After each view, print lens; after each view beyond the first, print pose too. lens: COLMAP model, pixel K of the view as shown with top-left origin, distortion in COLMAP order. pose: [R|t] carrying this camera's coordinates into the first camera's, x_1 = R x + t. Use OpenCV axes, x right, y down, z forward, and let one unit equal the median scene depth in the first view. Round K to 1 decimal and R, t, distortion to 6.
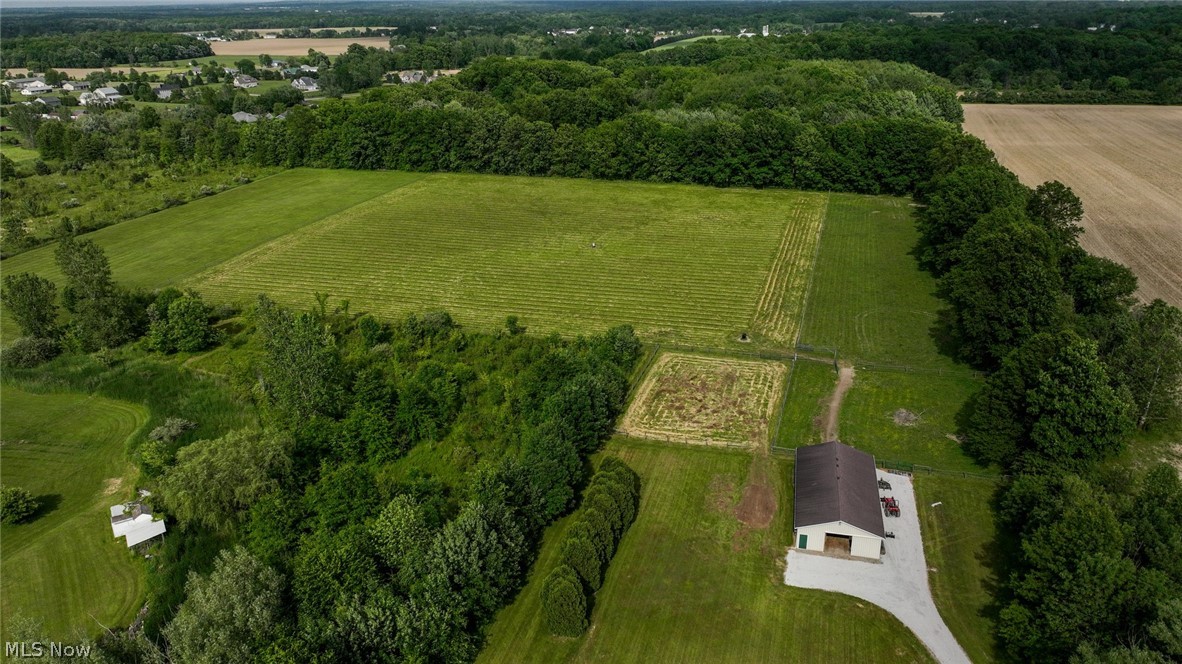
lens RADIAL K [[843.1, 0, 598.4], [0, 843.1, 327.8], [0, 0, 1]] dist [0.001437, 0.003860]
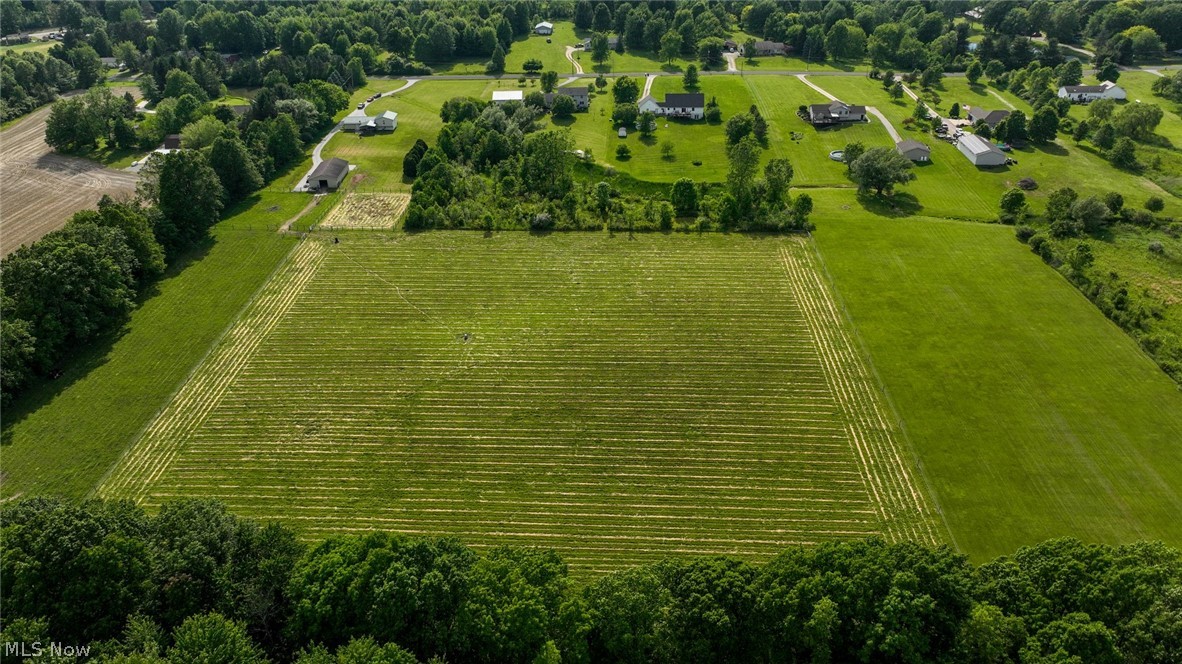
lens RADIAL K [[843.1, 0, 598.4], [0, 843.1, 327.8], [0, 0, 1]] dist [0.001437, 0.003860]
pose [[-0.964153, 0.155561, -0.214966, 0.036147], [-0.066163, 0.643603, 0.762494, -0.583468], [0.256967, 0.749383, -0.610240, 1.167770]]
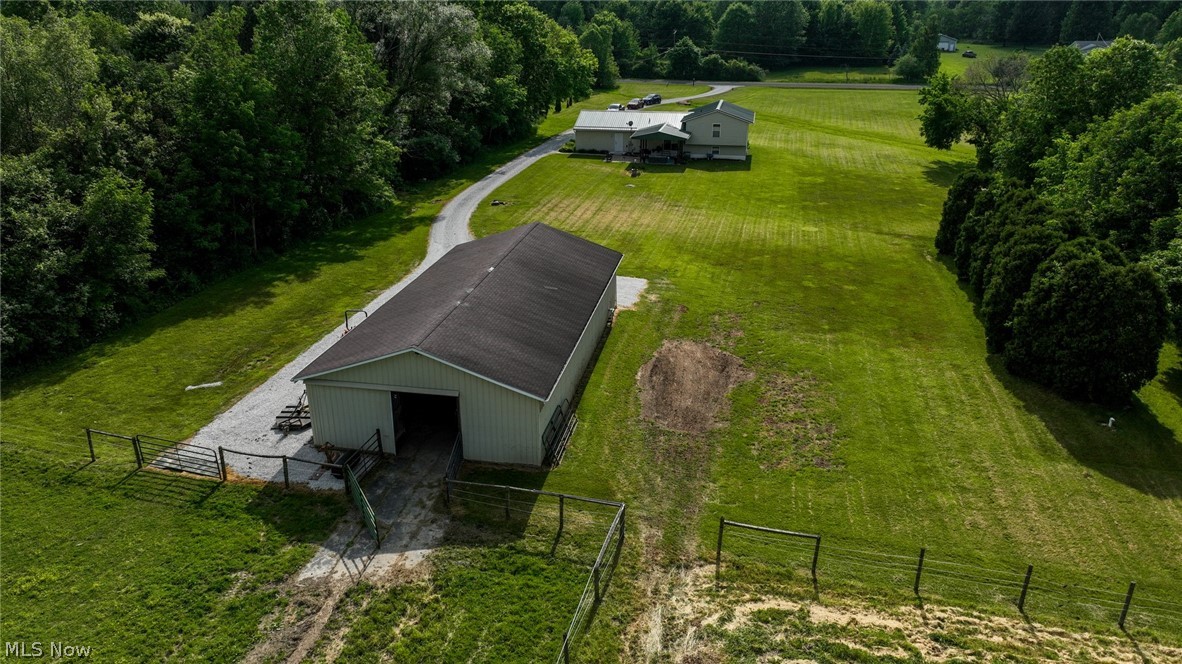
lens RADIAL K [[843.1, 0, 598.4], [0, 843.1, 327.8], [0, 0, 1]] dist [0.001437, 0.003860]
pose [[-0.998506, 0.035333, -0.041684, 0.087875], [-0.002069, 0.737846, 0.674966, -0.020158], [0.054605, 0.674043, -0.736671, 0.453221]]
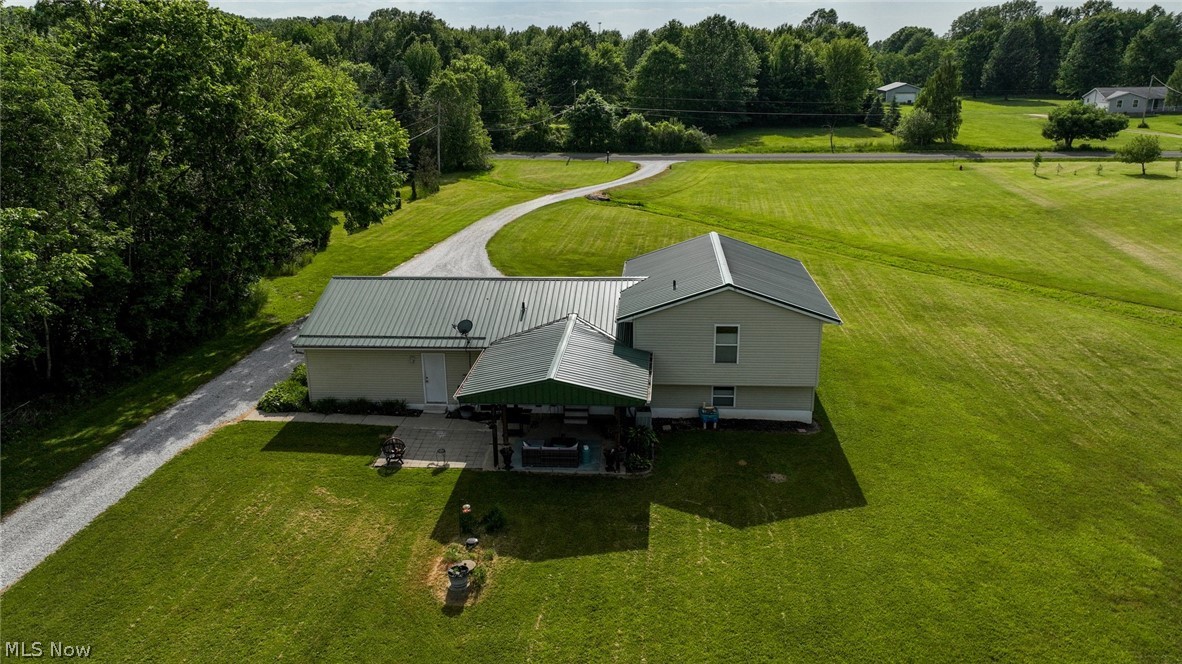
lens RADIAL K [[864.6, 0, 623.1], [0, 864.6, 333.8], [0, 0, 1]] dist [0.000585, -0.000243]
pose [[-0.980764, 0.086030, -0.175217, 0.058456], [-0.042644, 0.781524, 0.622415, 0.073073], [0.190483, 0.617915, -0.762822, 0.248389]]
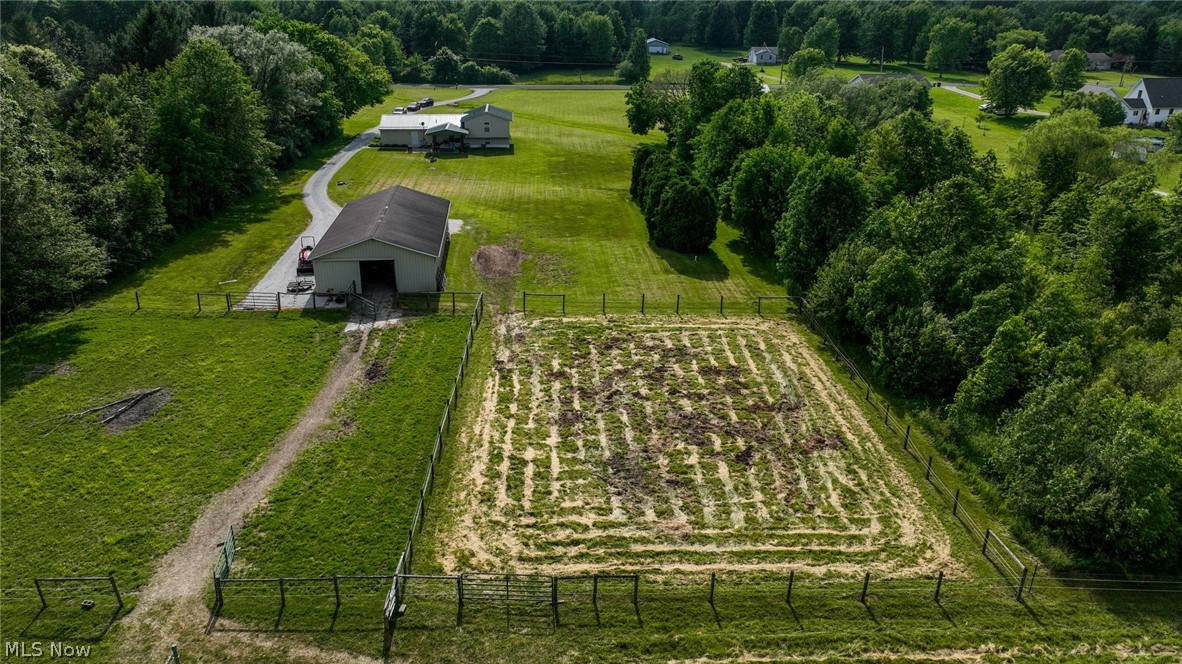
lens RADIAL K [[843.1, 0, 598.4], [0, 843.1, 327.8], [0, 0, 1]] dist [0.001437, 0.003860]
pose [[-0.943753, 0.129829, -0.304097, 0.120229], [-0.112430, 0.738892, 0.664378, -0.082310], [0.310951, 0.661198, -0.682735, 0.559550]]
